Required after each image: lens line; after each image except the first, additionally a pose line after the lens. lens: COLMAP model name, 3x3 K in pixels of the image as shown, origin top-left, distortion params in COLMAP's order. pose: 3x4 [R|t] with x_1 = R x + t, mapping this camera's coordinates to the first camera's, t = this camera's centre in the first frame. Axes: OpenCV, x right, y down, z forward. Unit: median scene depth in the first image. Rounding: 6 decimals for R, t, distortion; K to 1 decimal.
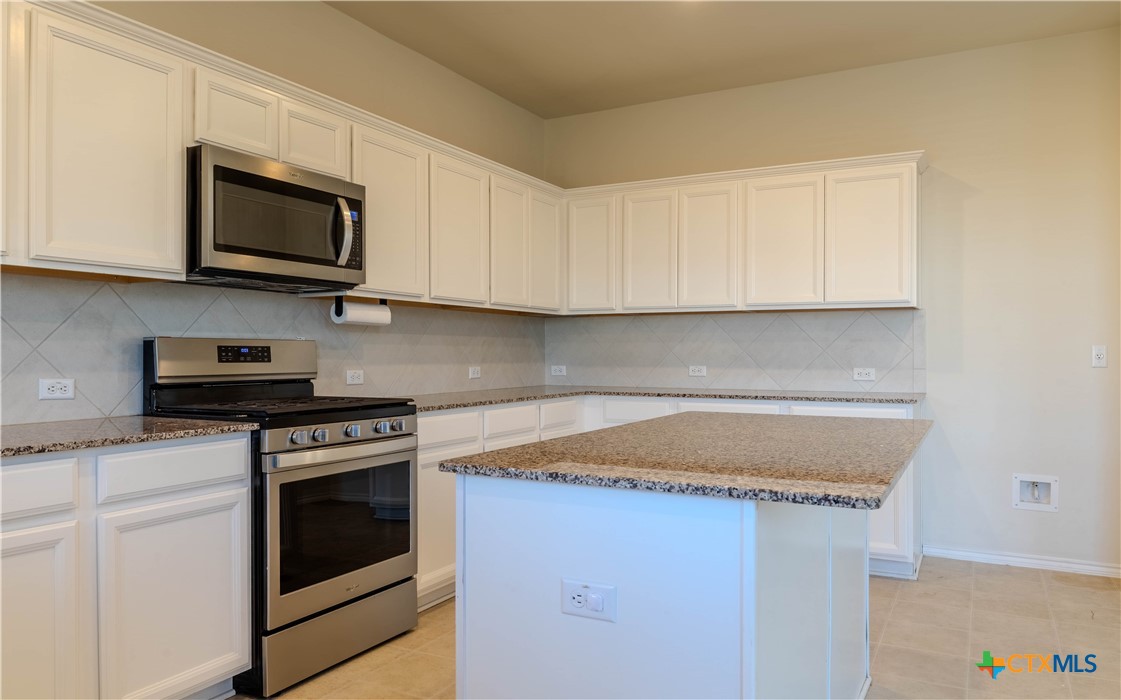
lens RADIAL K [[790.3, 0, 560.5], [0, 790.3, 350.0], [0, 0, 1]] dist [0.000378, -0.000486]
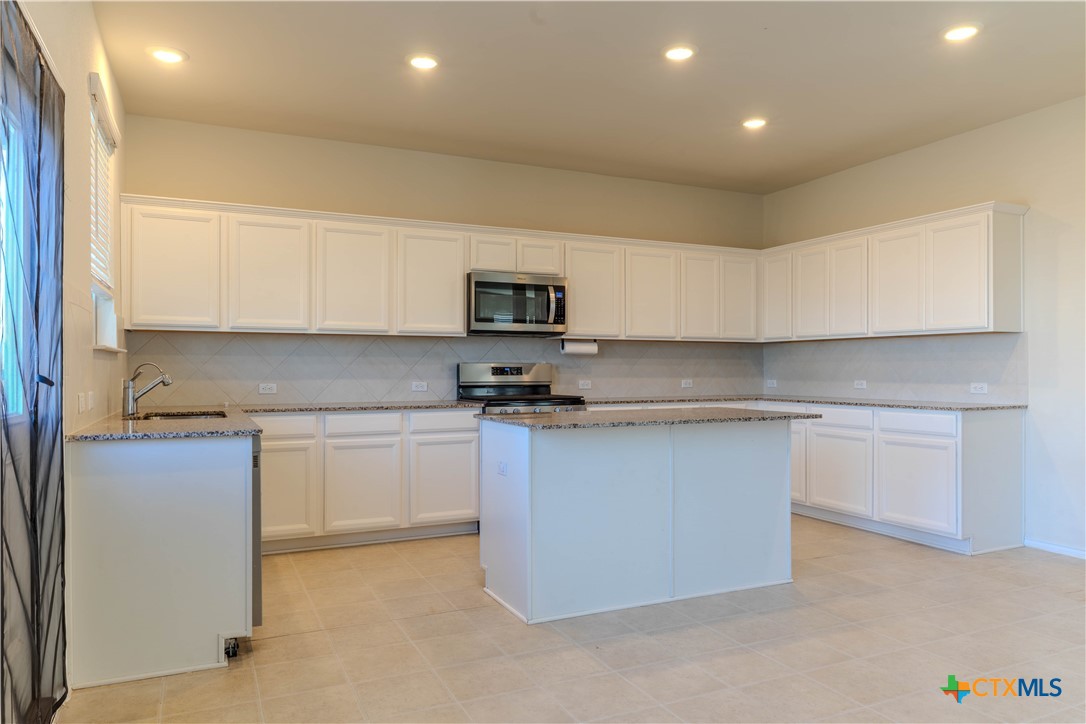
lens RADIAL K [[734.4, 0, 543.0], [0, 734.4, 362.0], [0, 0, 1]] dist [0.007512, 0.000462]
pose [[0.802261, -0.007033, -0.596932, 0.655319], [0.002979, 0.999965, -0.007778, -0.002579], [0.596966, 0.004462, 0.802254, -0.342939]]
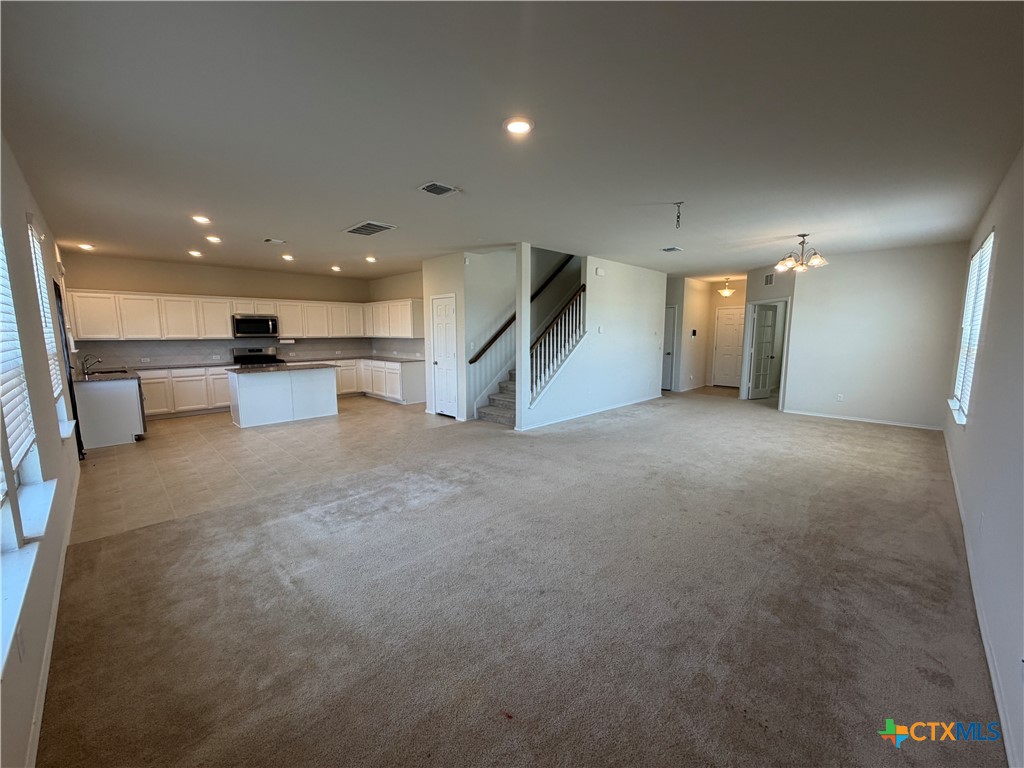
lens RADIAL K [[407.8, 0, 512.0], [0, 407.8, 384.0], [0, 0, 1]] dist [-0.001794, 0.000098]
pose [[0.957982, 0.035467, -0.284626, 1.766507], [0.002540, 0.991238, 0.132066, -0.113422], [0.286816, -0.127240, 0.949498, -0.972526]]
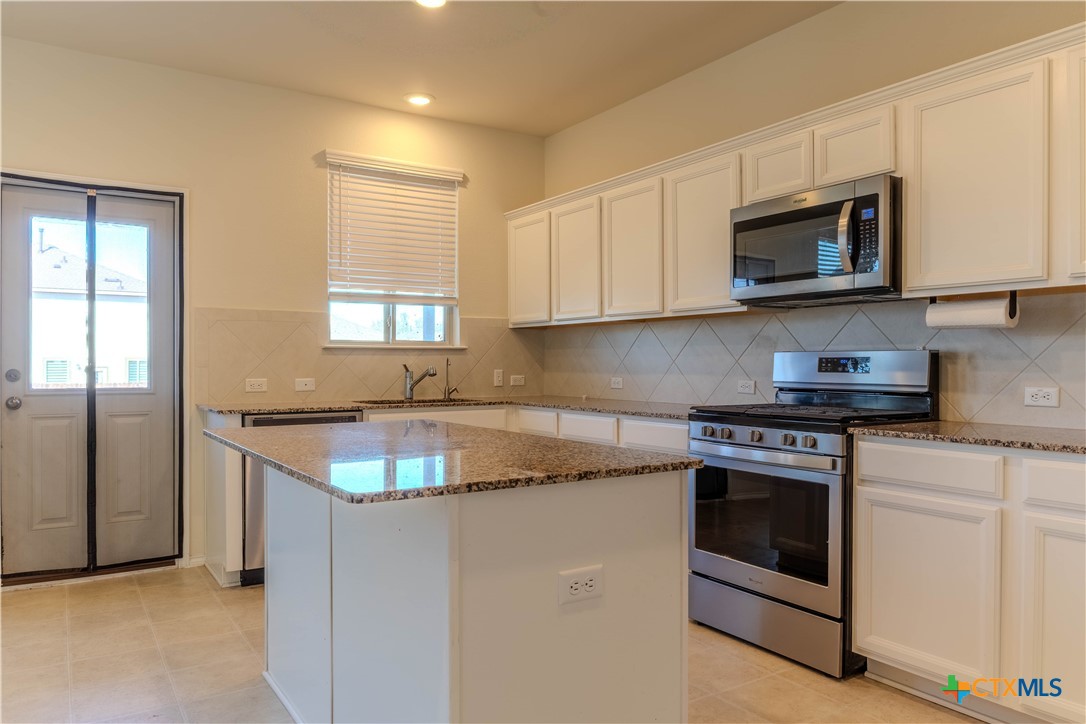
lens RADIAL K [[759.8, 0, 543.0], [0, 759.8, 362.0], [0, 0, 1]] dist [0.003601, -0.001591]
pose [[-0.483704, 0.001590, -0.875230, 0.635561], [0.006850, 0.999975, -0.001970, 0.000475], [0.875205, -0.006948, -0.483703, 1.007903]]
